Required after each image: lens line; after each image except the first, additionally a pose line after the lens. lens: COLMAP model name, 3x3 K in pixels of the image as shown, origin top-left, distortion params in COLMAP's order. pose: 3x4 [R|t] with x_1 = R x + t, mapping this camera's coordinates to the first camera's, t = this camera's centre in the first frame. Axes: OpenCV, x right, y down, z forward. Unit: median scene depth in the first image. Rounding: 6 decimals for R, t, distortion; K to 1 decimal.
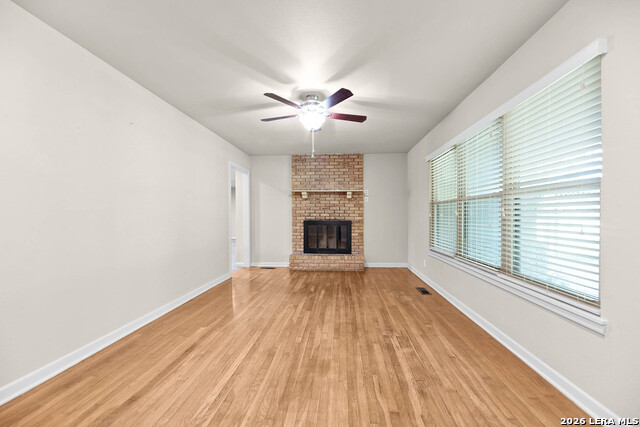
lens RADIAL K [[266.7, 0, 320.0], [0, 266.7, 213.5], [0, 0, 1]] dist [-0.002887, -0.000124]
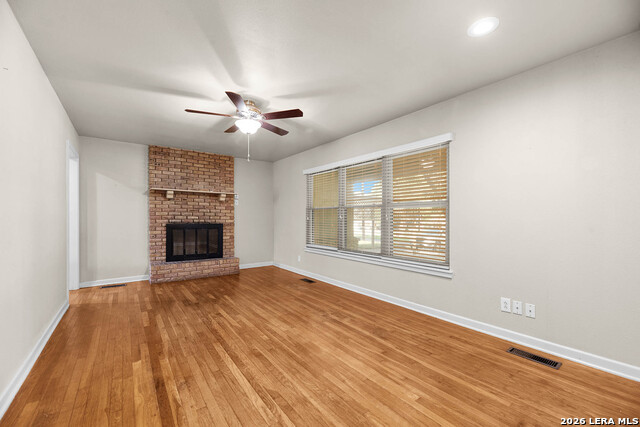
lens RADIAL K [[266.7, 0, 320.0], [0, 266.7, 213.5], [0, 0, 1]] dist [-0.002887, -0.000124]
pose [[0.757400, 0.016310, 0.652748, -0.415092], [-0.010272, 0.999862, -0.013063, -0.001539], [-0.652871, 0.003189, 0.757463, 0.043527]]
